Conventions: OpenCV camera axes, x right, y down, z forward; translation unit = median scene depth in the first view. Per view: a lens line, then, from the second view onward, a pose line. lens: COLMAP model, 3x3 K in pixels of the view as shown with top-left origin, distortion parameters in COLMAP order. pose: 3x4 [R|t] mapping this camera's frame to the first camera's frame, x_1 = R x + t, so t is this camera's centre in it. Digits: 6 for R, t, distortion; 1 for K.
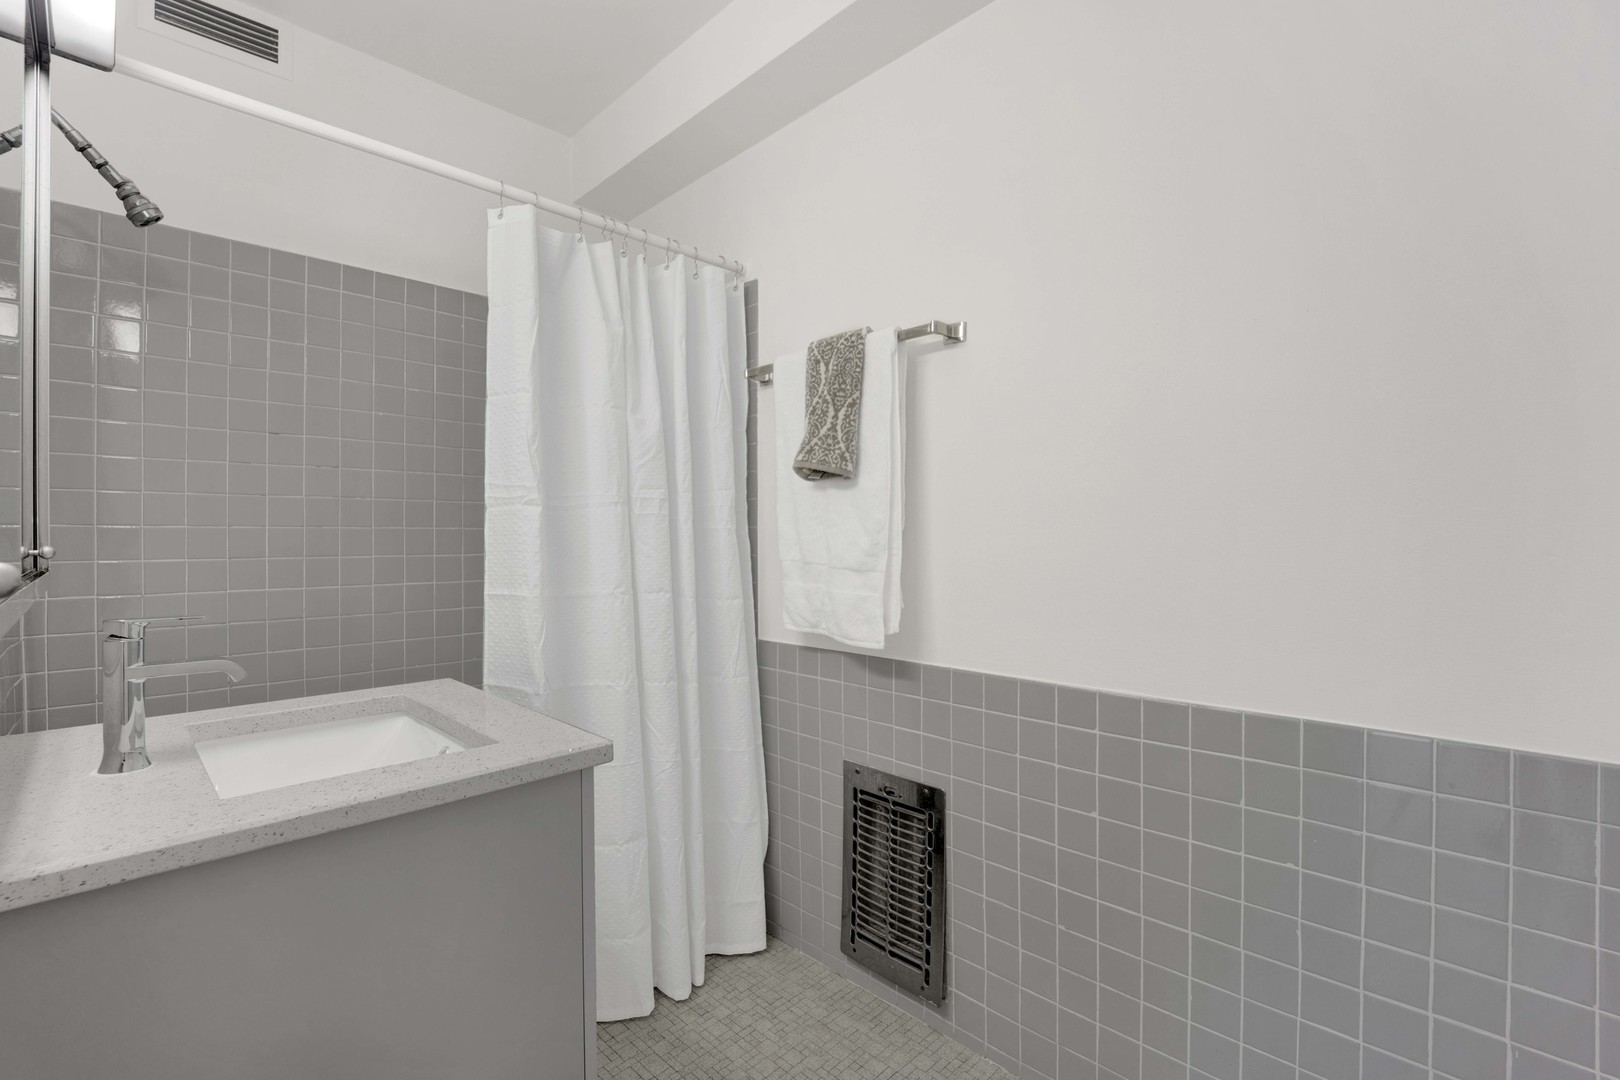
lens RADIAL K [[698.1, 0, 813.3], [0, 698.1, 542.3], [0, 0, 1]] dist [-0.023918, -0.000411]
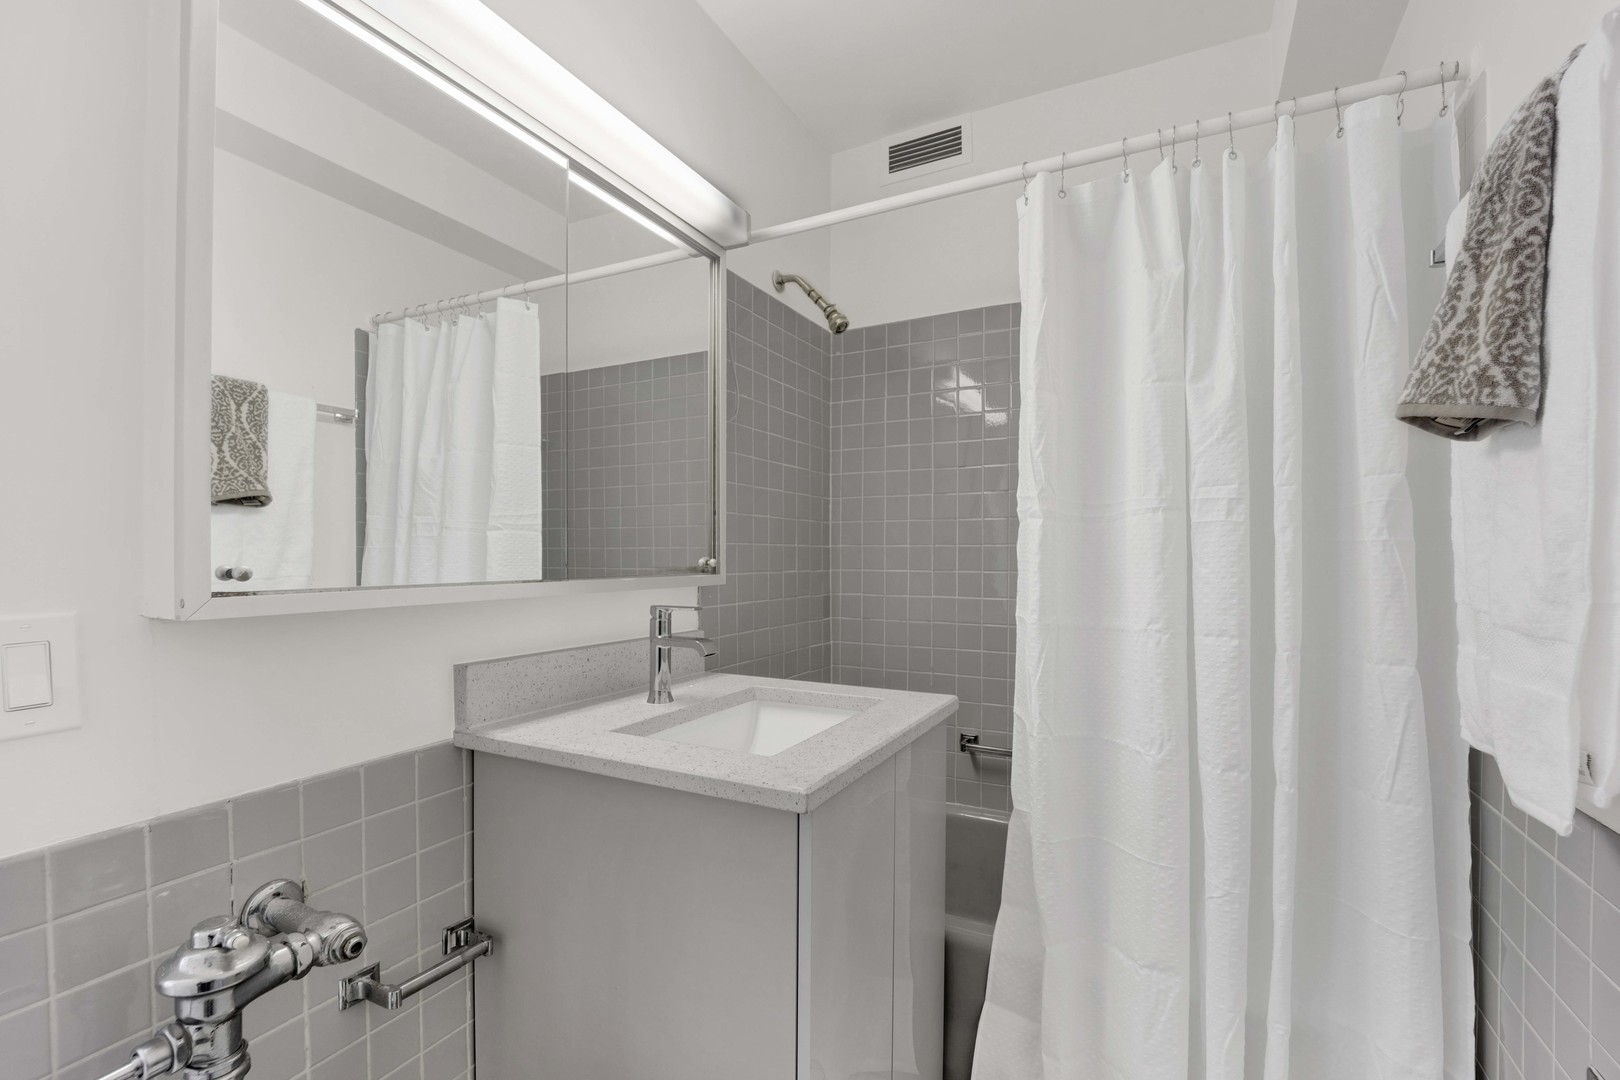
lens RADIAL K [[698.1, 0, 826.8], [0, 698.1, 561.5], [0, 0, 1]] dist [-0.023918, -0.000411]
pose [[0.297590, 0.012636, -0.954610, 0.331630], [-0.005752, 0.999918, 0.011443, -0.007169], [0.954676, 0.002085, 0.297638, 0.462502]]
